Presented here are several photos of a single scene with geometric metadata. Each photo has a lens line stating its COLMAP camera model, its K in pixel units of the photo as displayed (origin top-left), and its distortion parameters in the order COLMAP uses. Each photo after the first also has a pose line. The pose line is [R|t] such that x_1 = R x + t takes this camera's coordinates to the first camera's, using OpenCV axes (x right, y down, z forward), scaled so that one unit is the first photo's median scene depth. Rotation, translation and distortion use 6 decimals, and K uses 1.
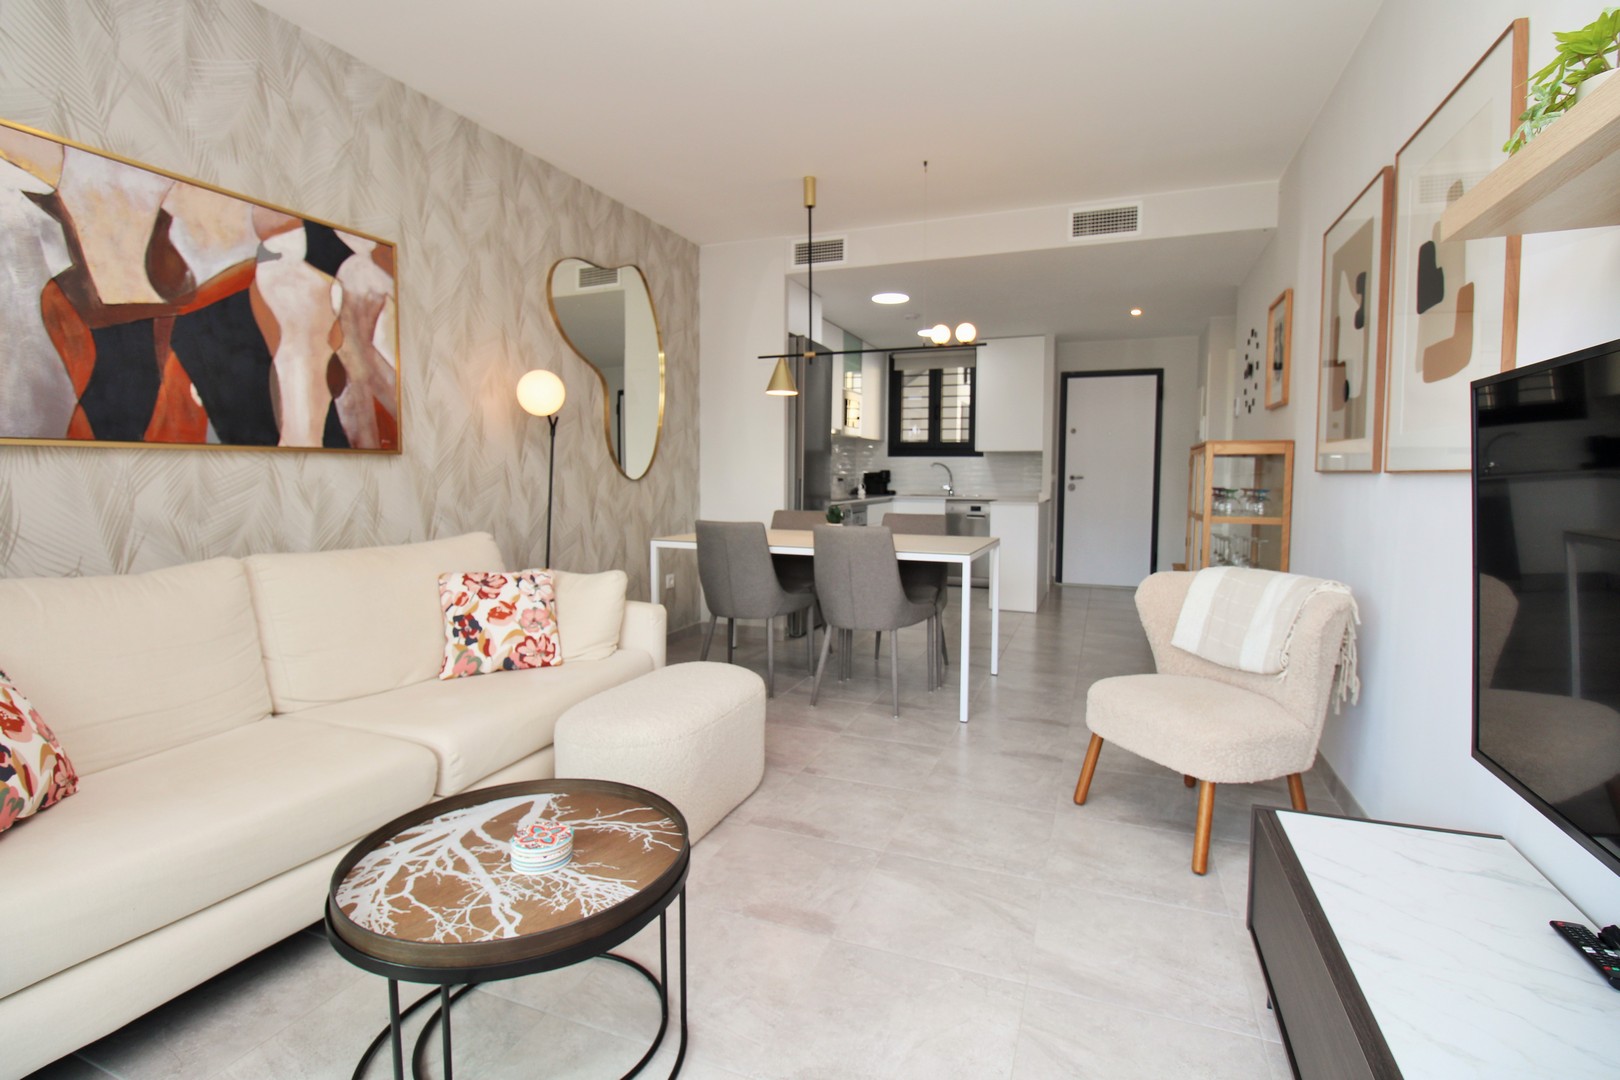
lens RADIAL K [[769.9, 0, 815.6], [0, 769.9, 524.6], [0, 0, 1]] dist [-0.000641, -0.013598]
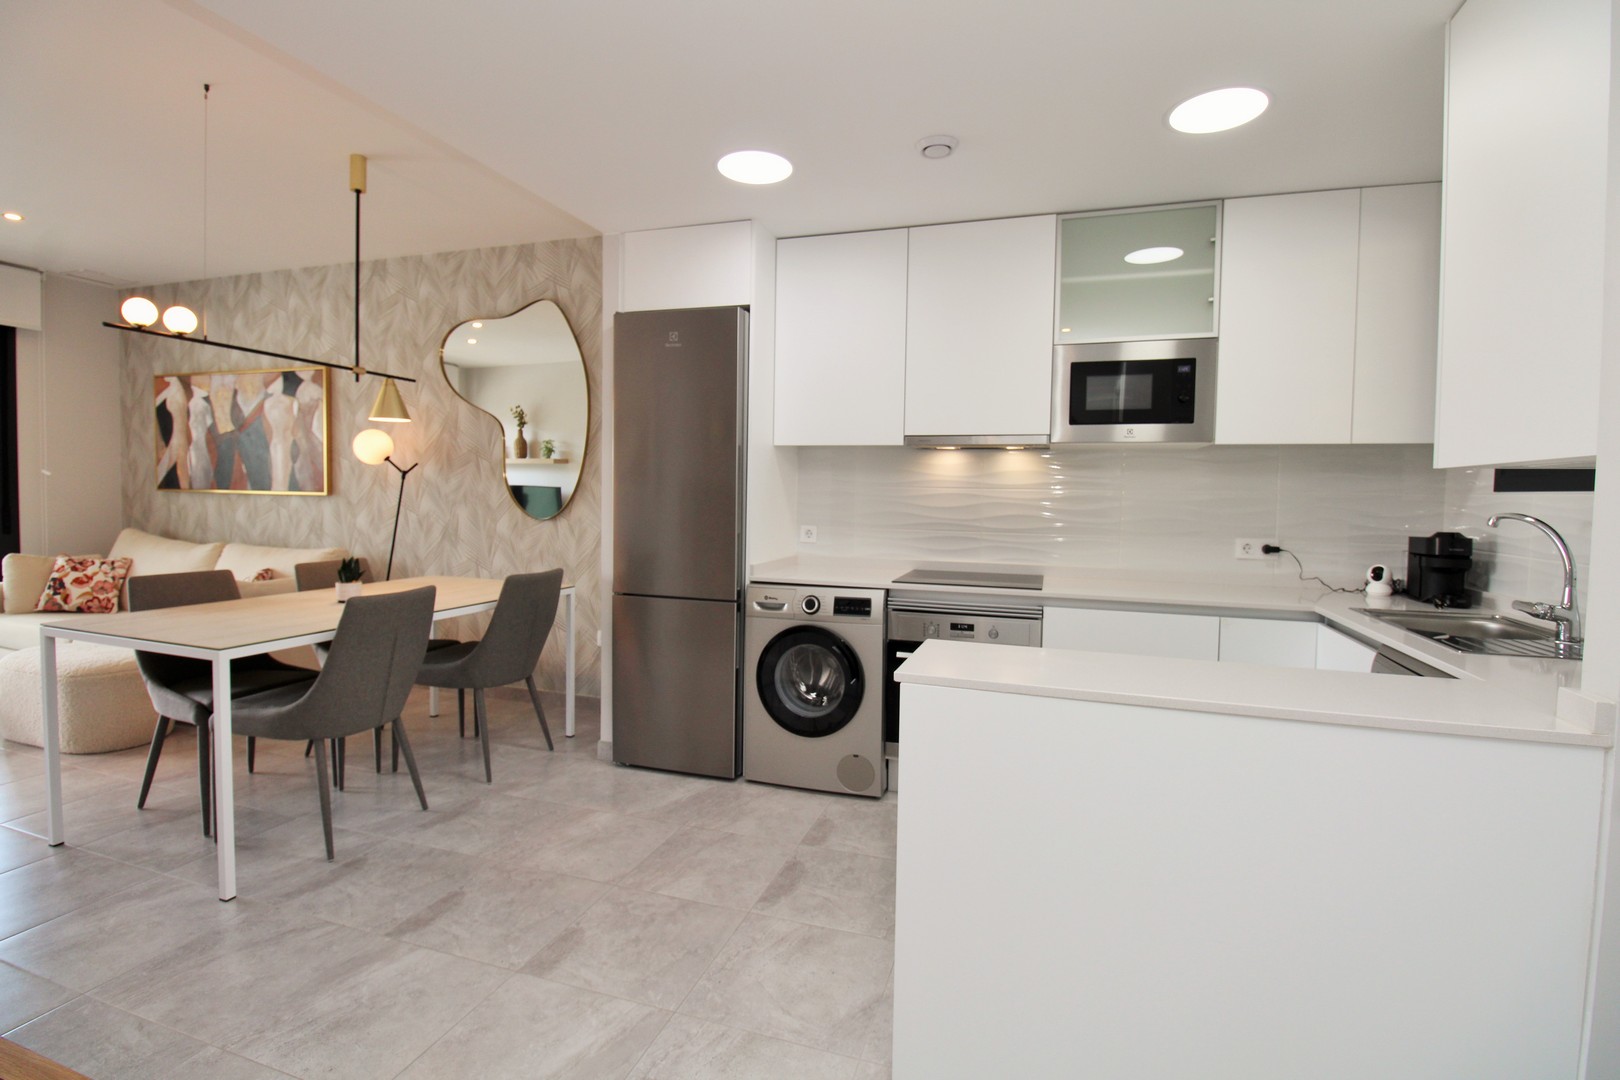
lens RADIAL K [[761.3, 0, 815.9], [0, 761.3, 528.3], [0, 0, 1]] dist [-0.000316, -0.013127]
pose [[0.043292, 0.043437, -0.998118, 0.835346], [-0.084352, 0.995646, 0.039671, -0.129595], [0.995495, 0.082476, 0.046767, 1.477789]]
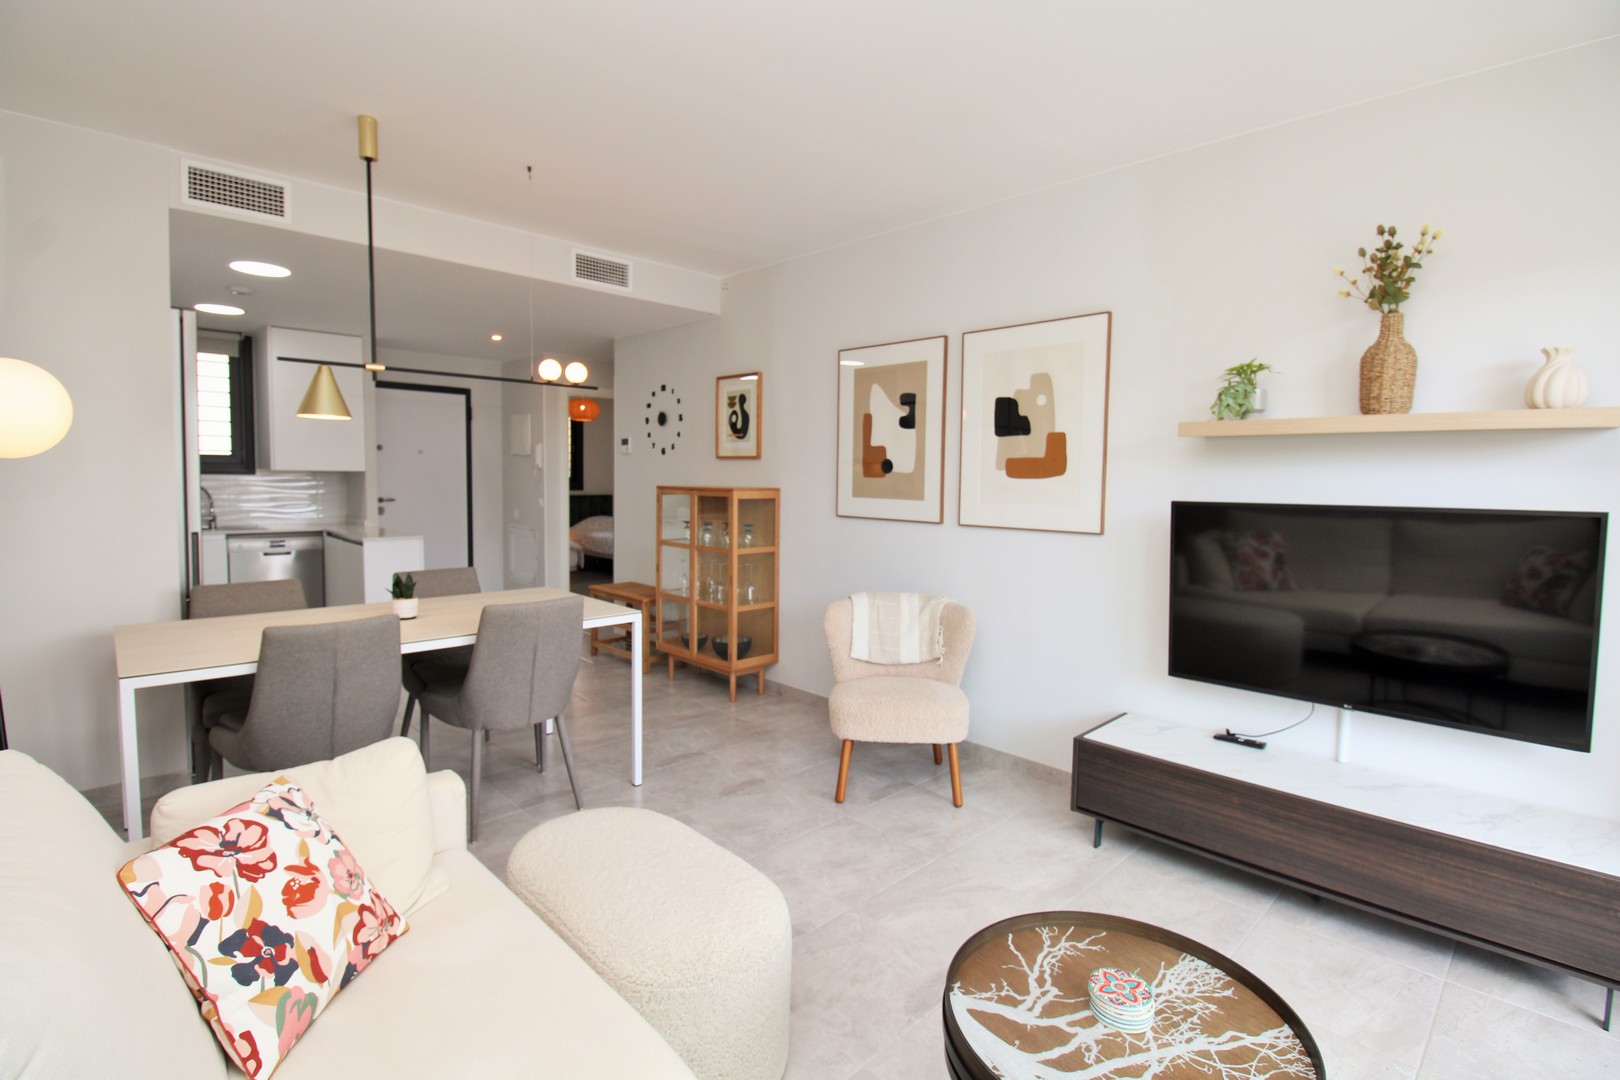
lens RADIAL K [[761.3, 0, 815.9], [0, 761.3, 528.3], [0, 0, 1]] dist [-0.000316, -0.013127]
pose [[0.406970, -0.062920, 0.911272, -0.502940], [0.046986, 0.997746, 0.047907, -0.089518], [-0.912232, 0.023320, 0.409009, 0.351933]]
